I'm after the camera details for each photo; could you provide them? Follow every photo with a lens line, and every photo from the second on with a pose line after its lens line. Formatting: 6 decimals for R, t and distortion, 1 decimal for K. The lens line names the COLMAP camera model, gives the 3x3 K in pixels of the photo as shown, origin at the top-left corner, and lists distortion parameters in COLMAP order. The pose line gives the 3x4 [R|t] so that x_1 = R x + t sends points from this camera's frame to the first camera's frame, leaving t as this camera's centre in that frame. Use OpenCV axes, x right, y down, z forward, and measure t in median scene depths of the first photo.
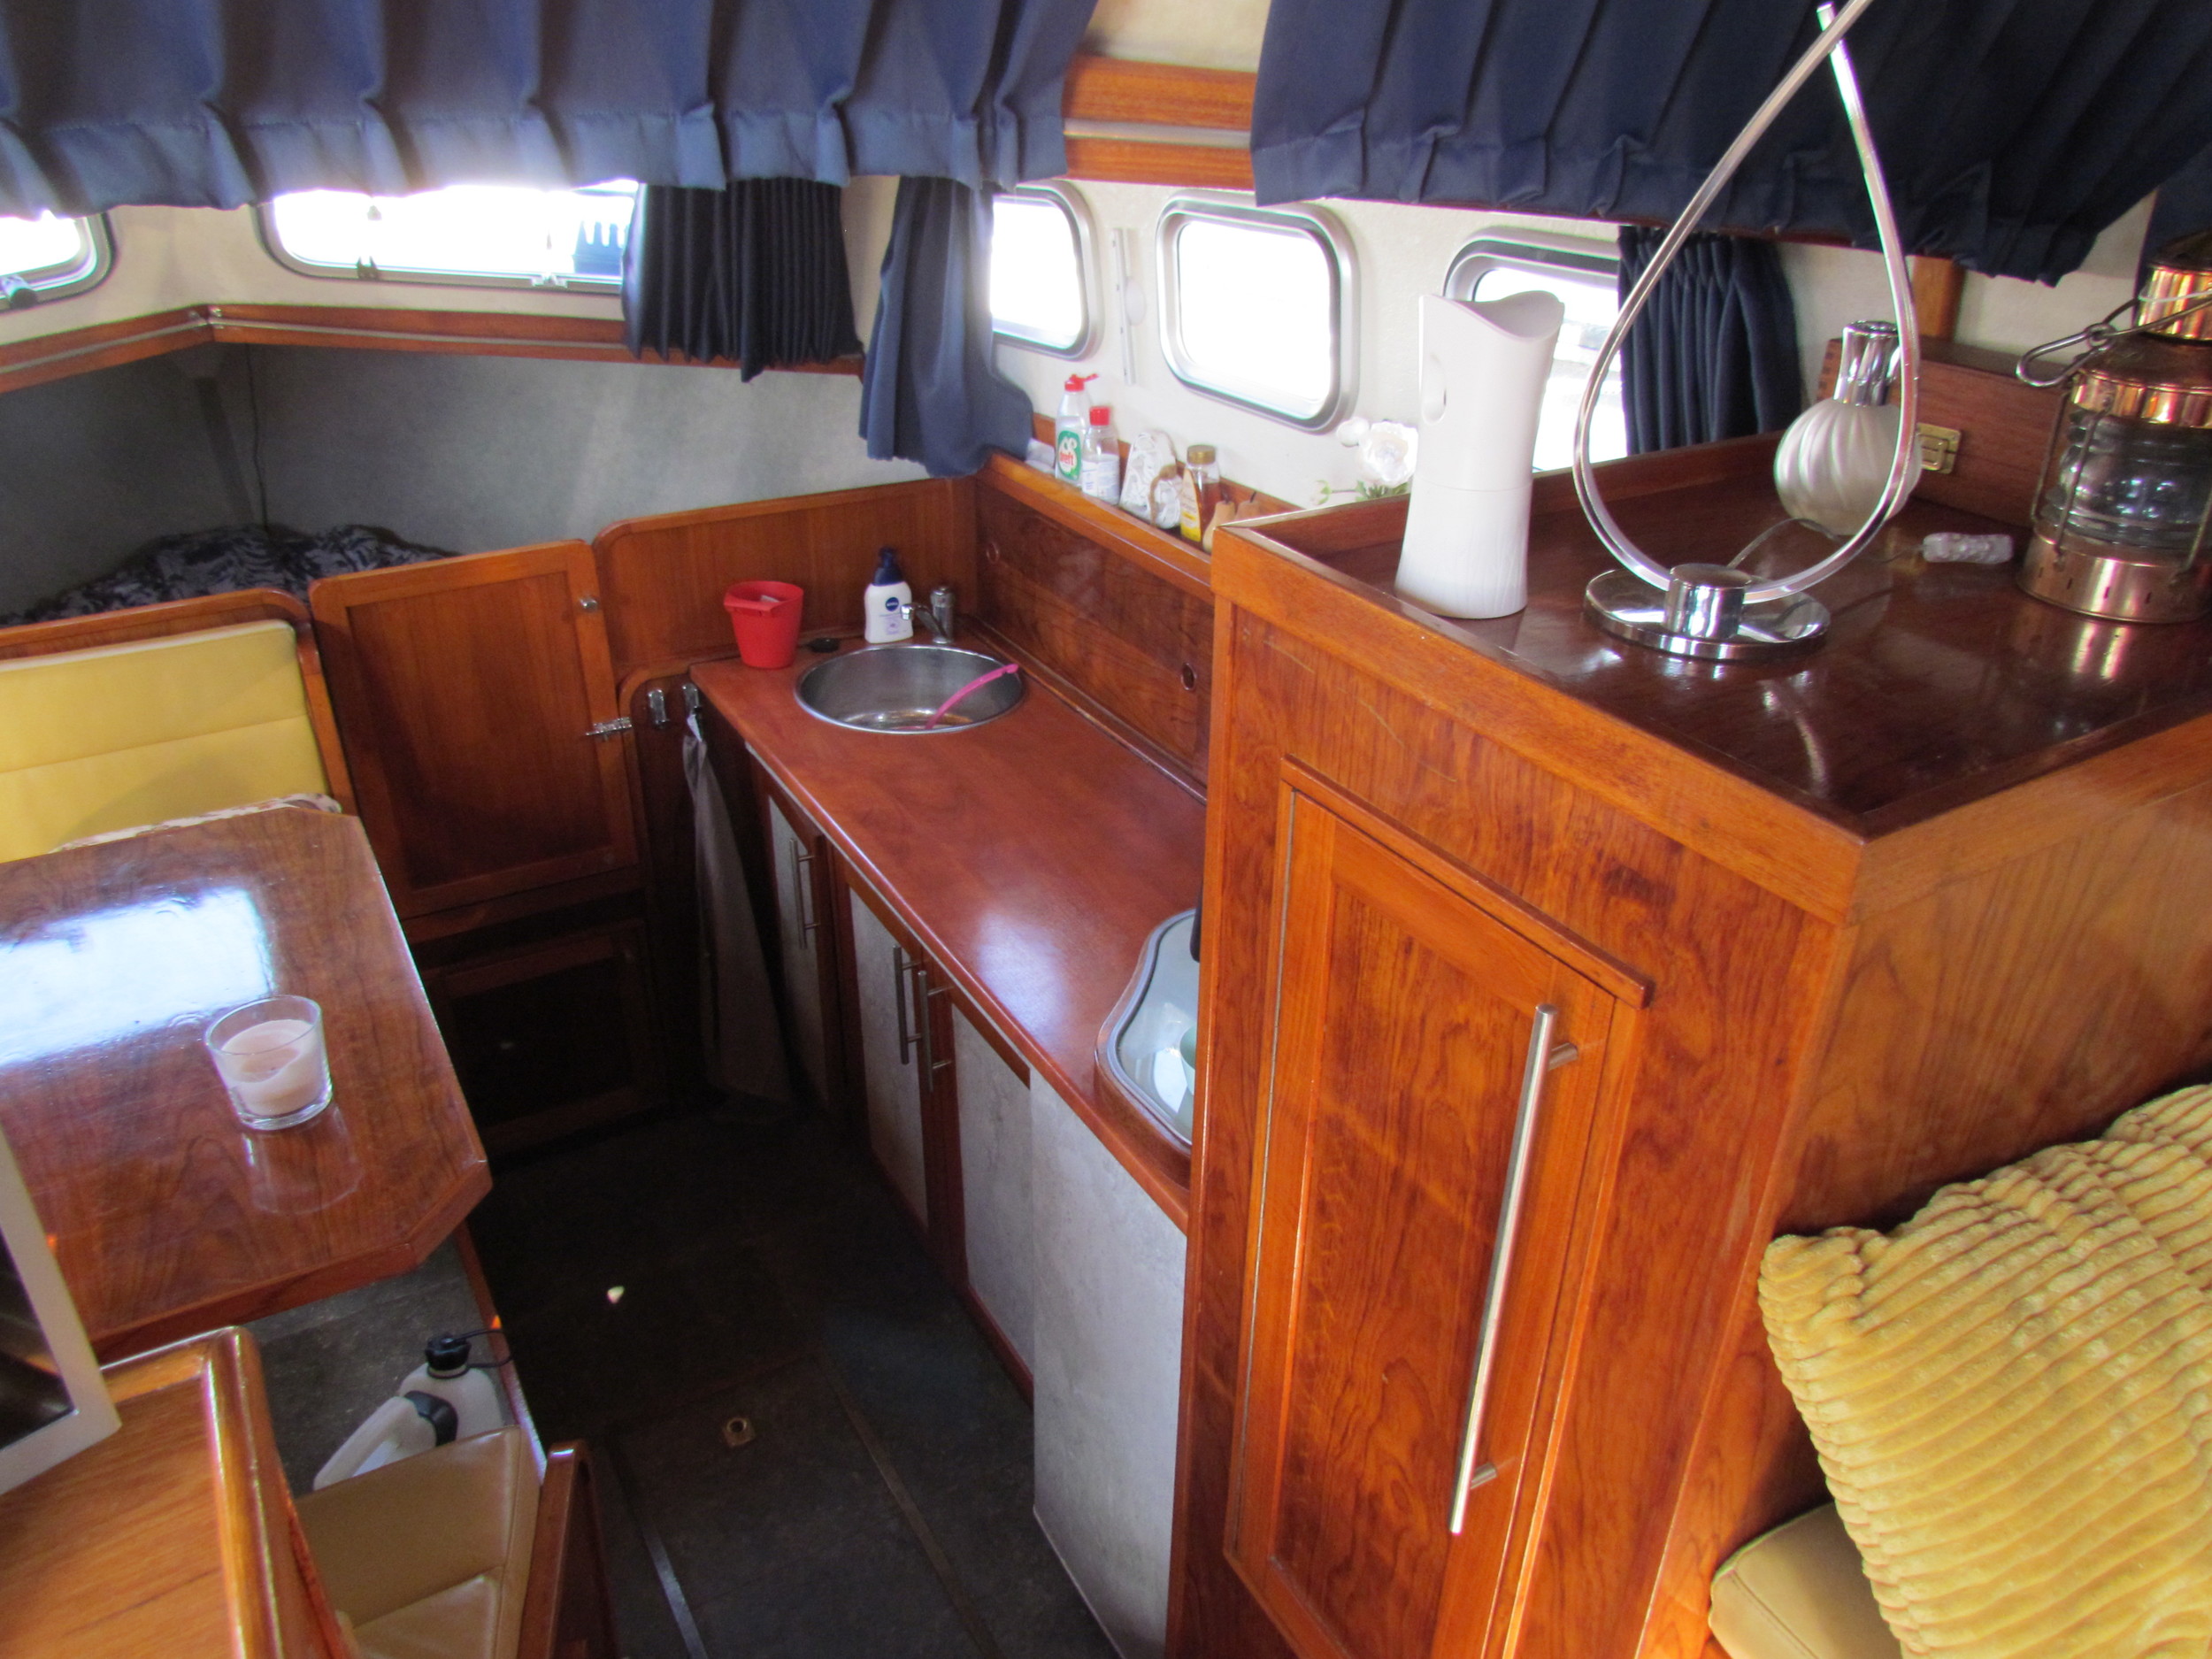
lens RADIAL K [[1549.6, 0, 1119.0], [0, 1549.6, 826.2], [0, 0, 1]] dist [-0.034215, 0.000958]
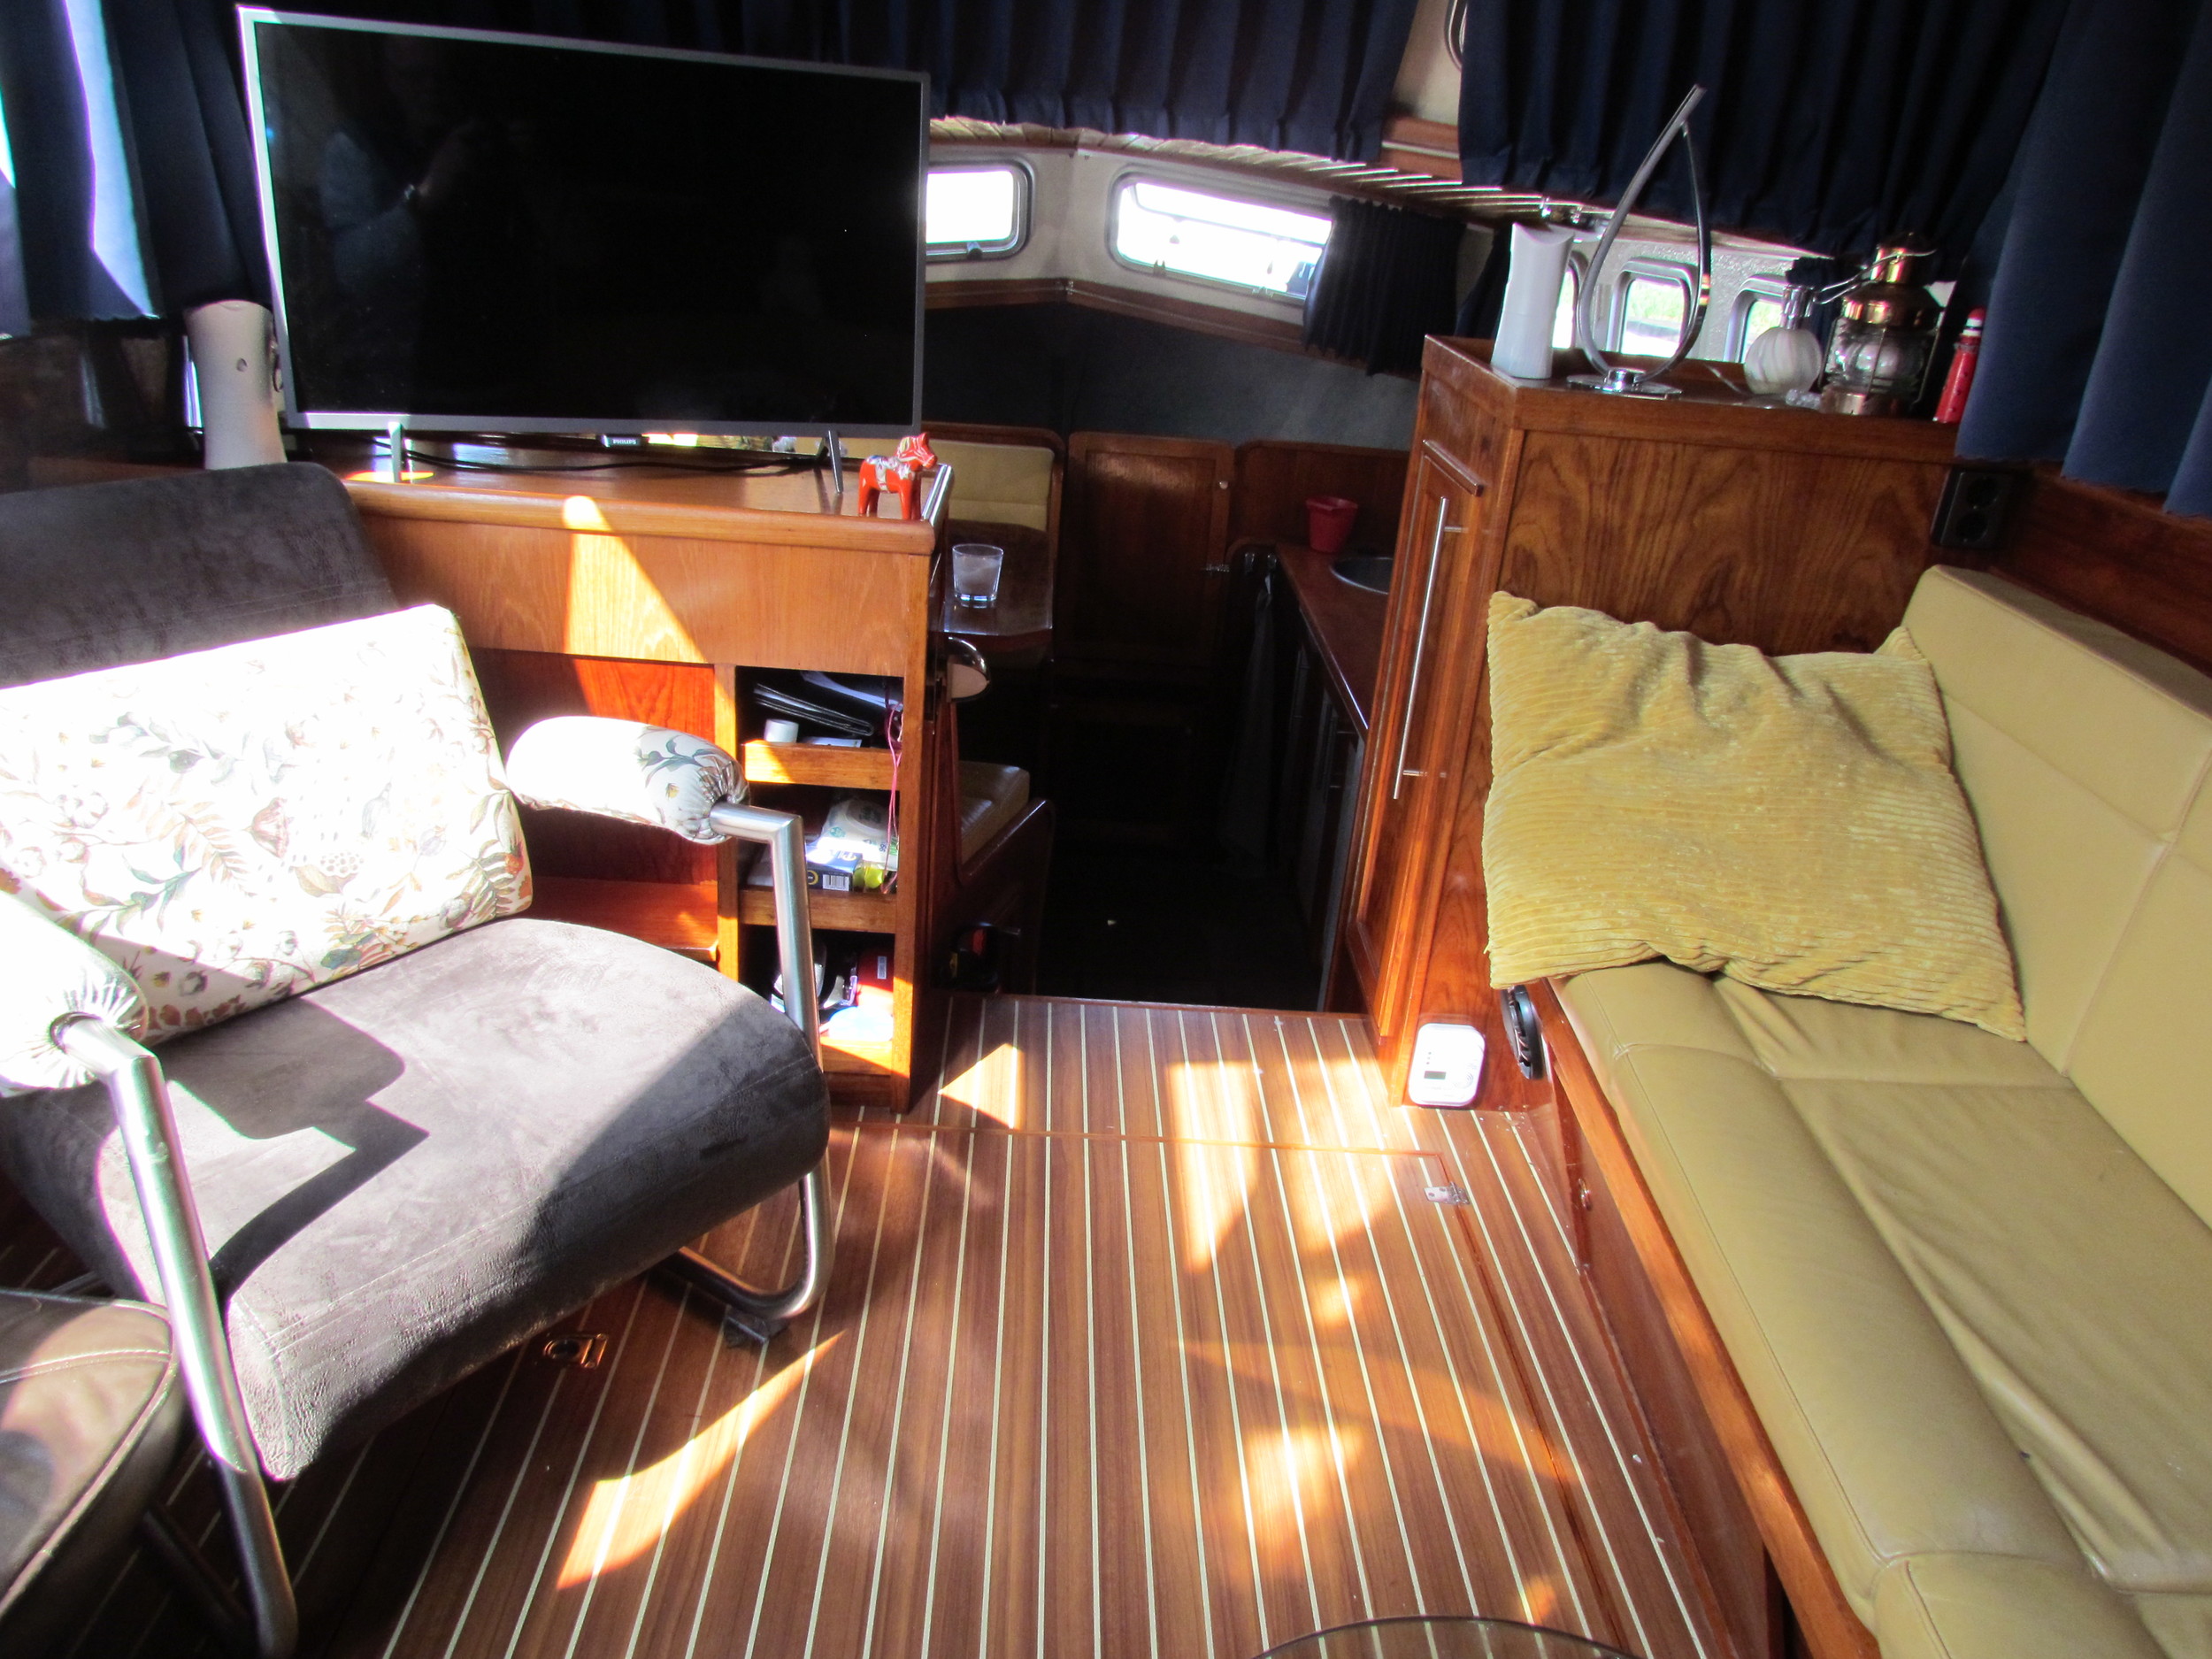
lens RADIAL K [[1579.2, 0, 1127.4], [0, 1579.2, 834.8], [0, 0, 1]] dist [-0.025917, 0.002959]
pose [[0.871233, 0.247396, -0.423967, 0.330611], [-0.289781, 0.956361, -0.037424, 0.277583], [0.396207, 0.155462, 0.904904, -0.424077]]
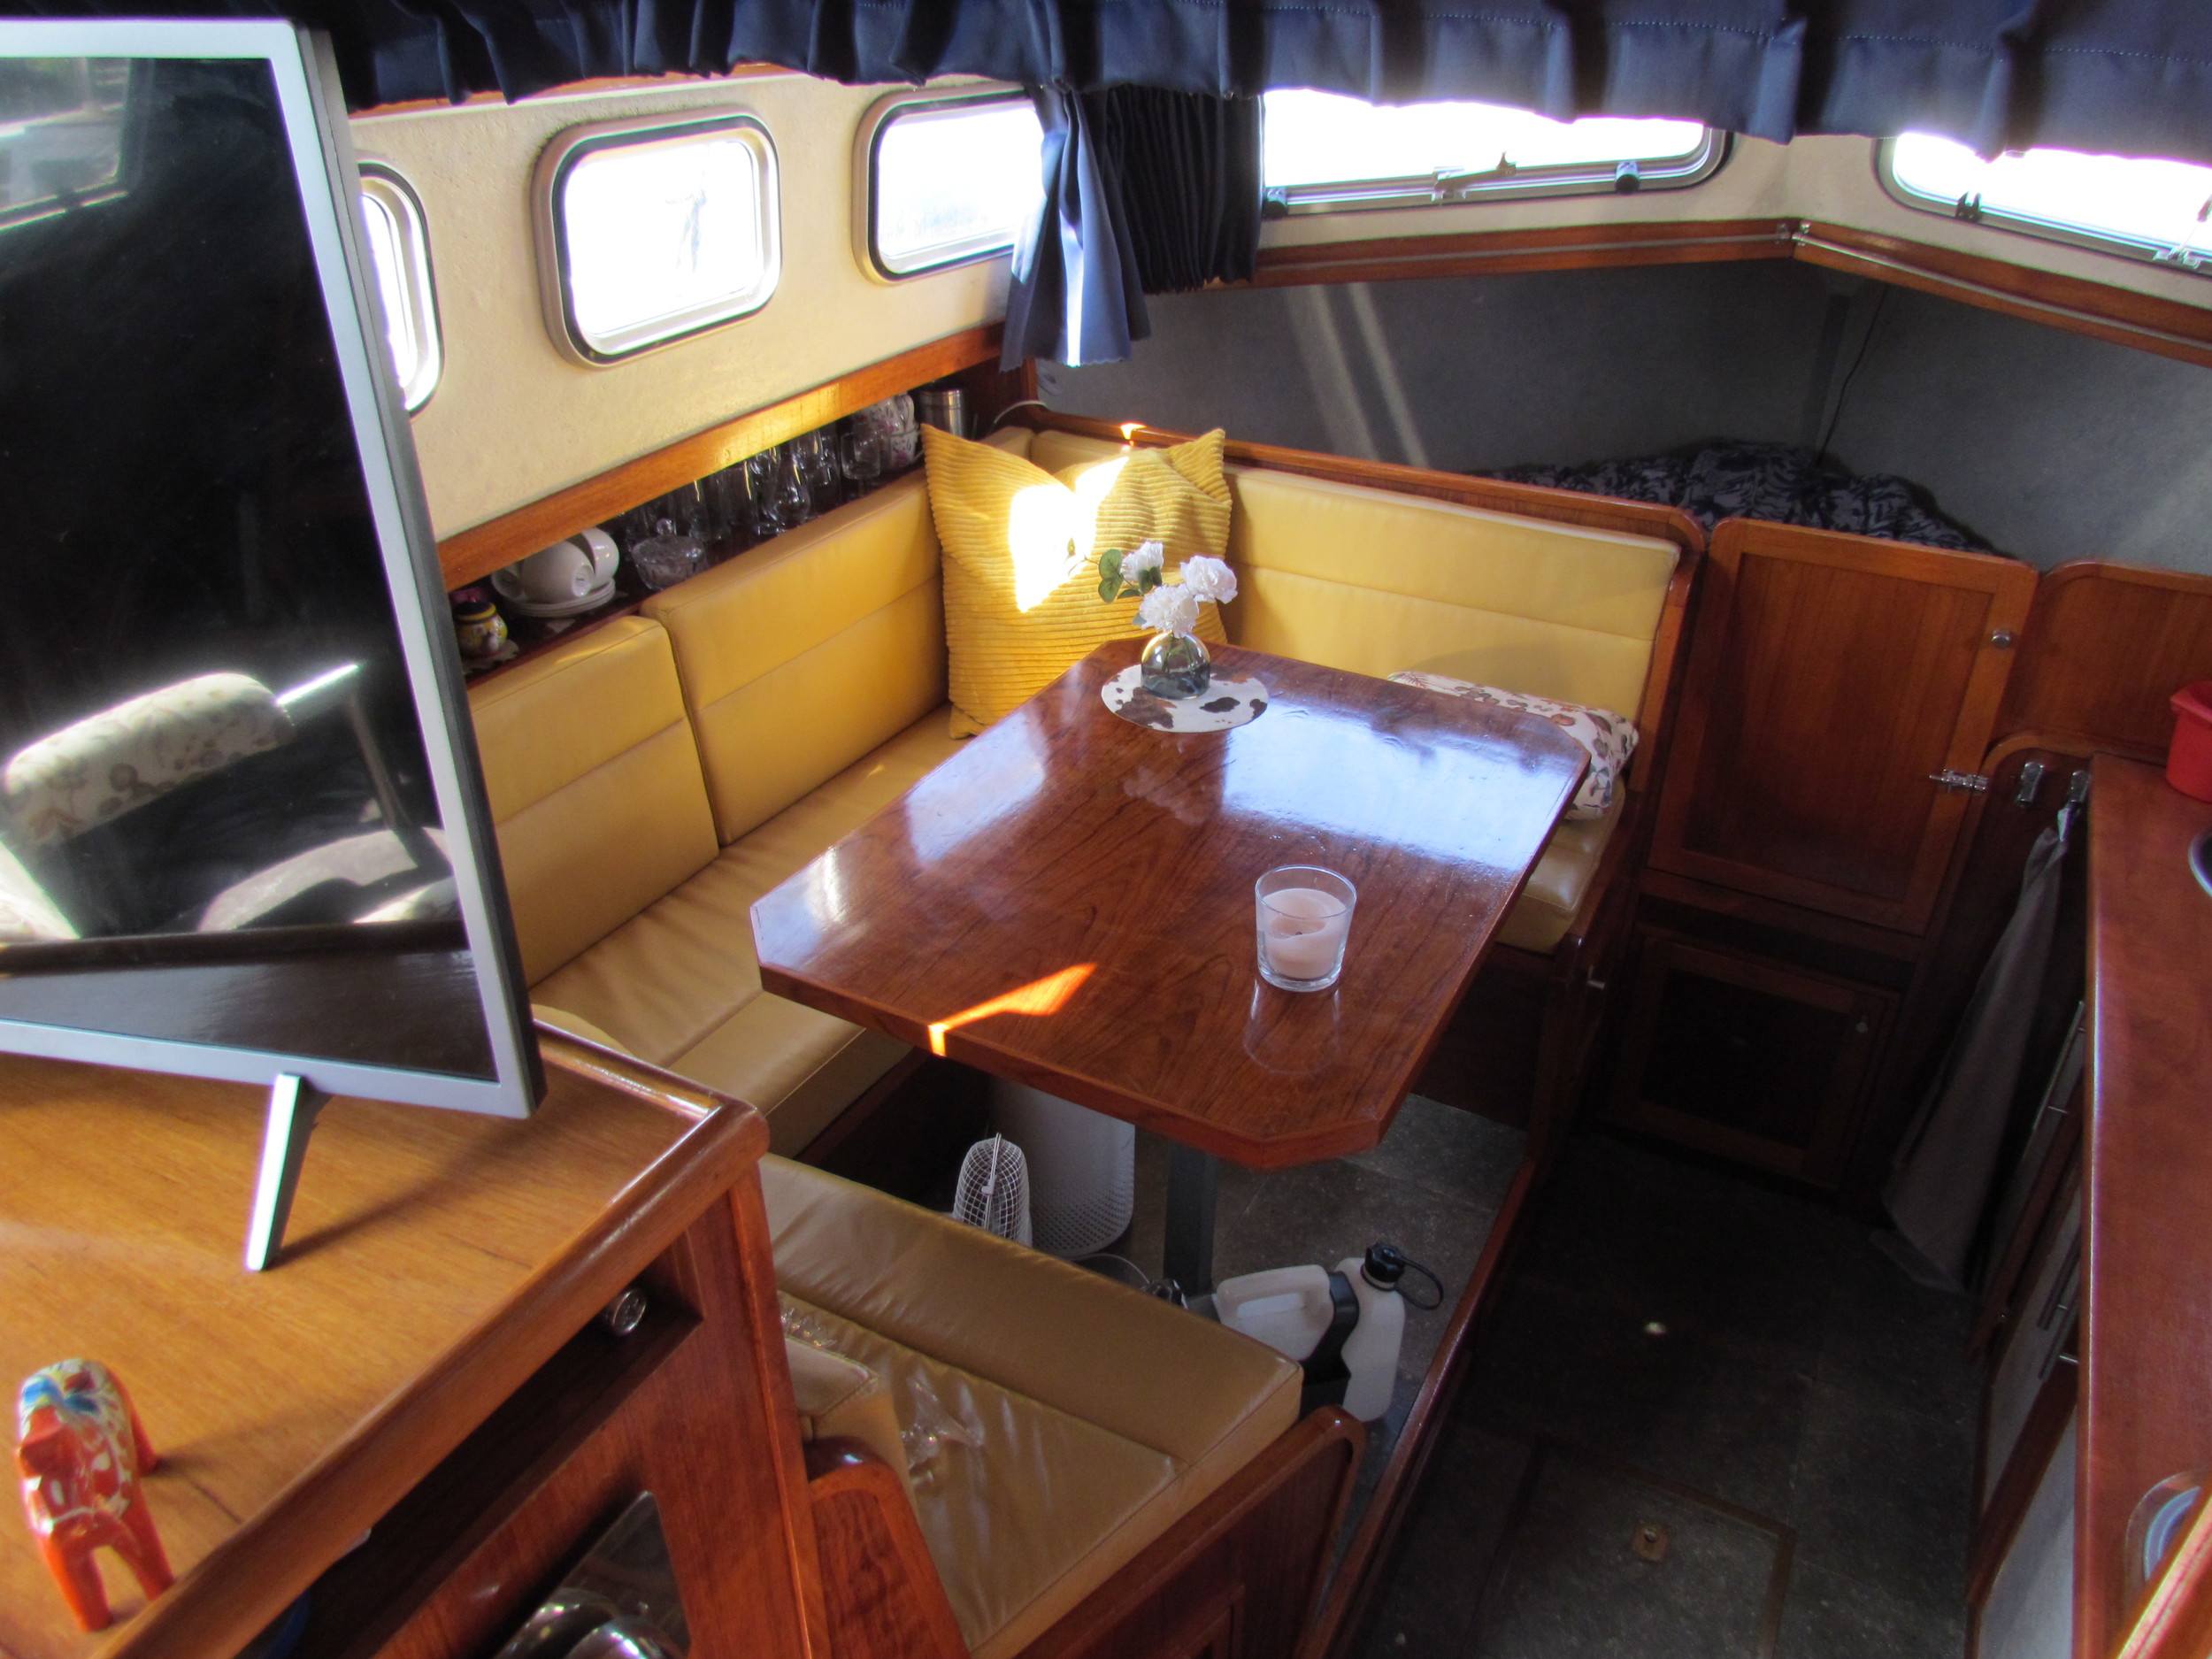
lens RADIAL K [[1579.2, 0, 1127.4], [0, 1579.2, 834.8], [0, 0, 1]] dist [-0.025917, 0.002959]
pose [[0.516234, 0.427428, -0.742165, 0.086515], [-0.397621, 0.887122, 0.234335, -0.058157], [0.758551, 0.174129, 0.627916, 0.119264]]
